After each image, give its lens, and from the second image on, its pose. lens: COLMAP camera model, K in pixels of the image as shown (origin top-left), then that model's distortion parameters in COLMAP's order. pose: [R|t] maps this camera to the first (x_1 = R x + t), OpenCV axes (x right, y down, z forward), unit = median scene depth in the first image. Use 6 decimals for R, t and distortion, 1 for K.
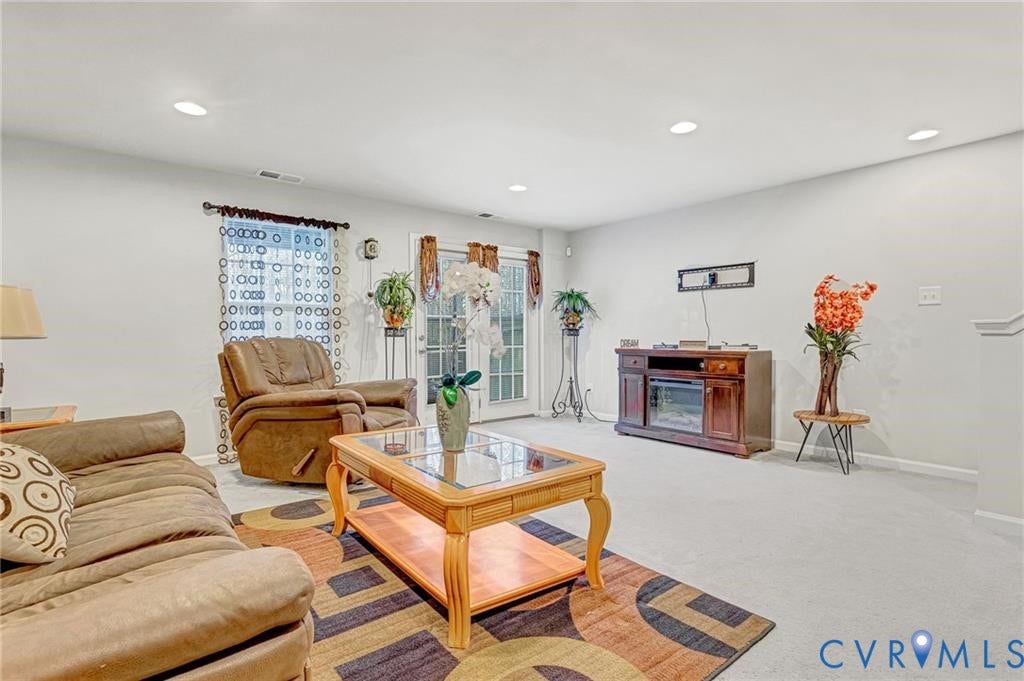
lens RADIAL K [[492.9, 0, 507.8], [0, 492.9, 339.4], [0, 0, 1]] dist [0.011342, 0.000075]
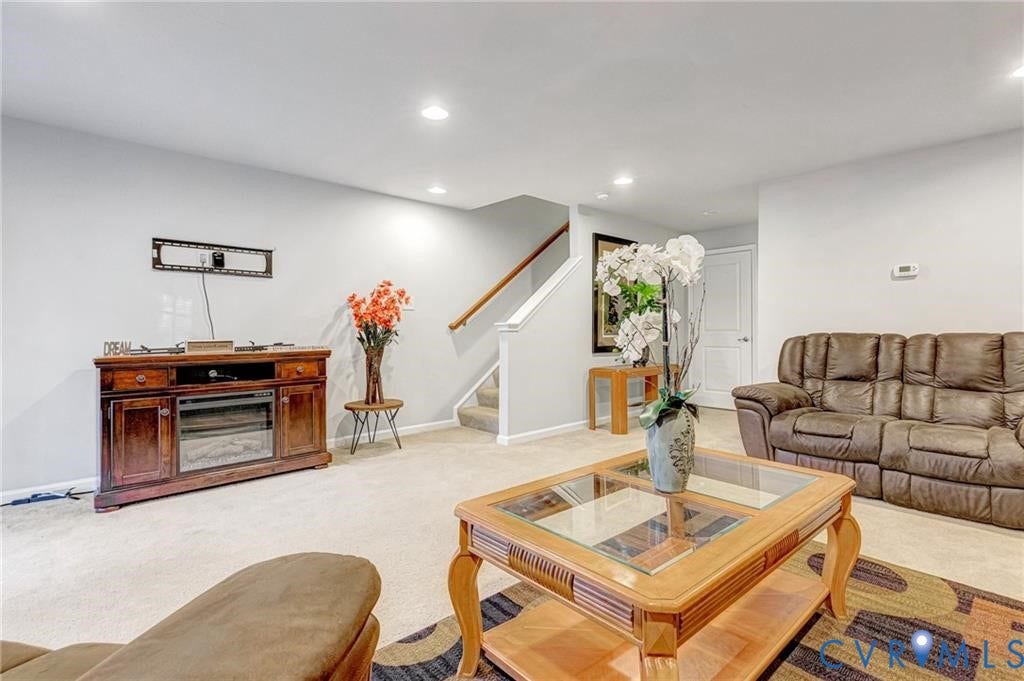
lens RADIAL K [[492.9, 0, 507.8], [0, 492.9, 339.4], [0, 0, 1]] dist [0.011342, 0.000075]
pose [[-0.064816, -0.014594, 0.997791, -0.406545], [0.016331, 0.999744, 0.015684, -0.004647], [-0.997764, 0.017312, -0.064561, 0.636095]]
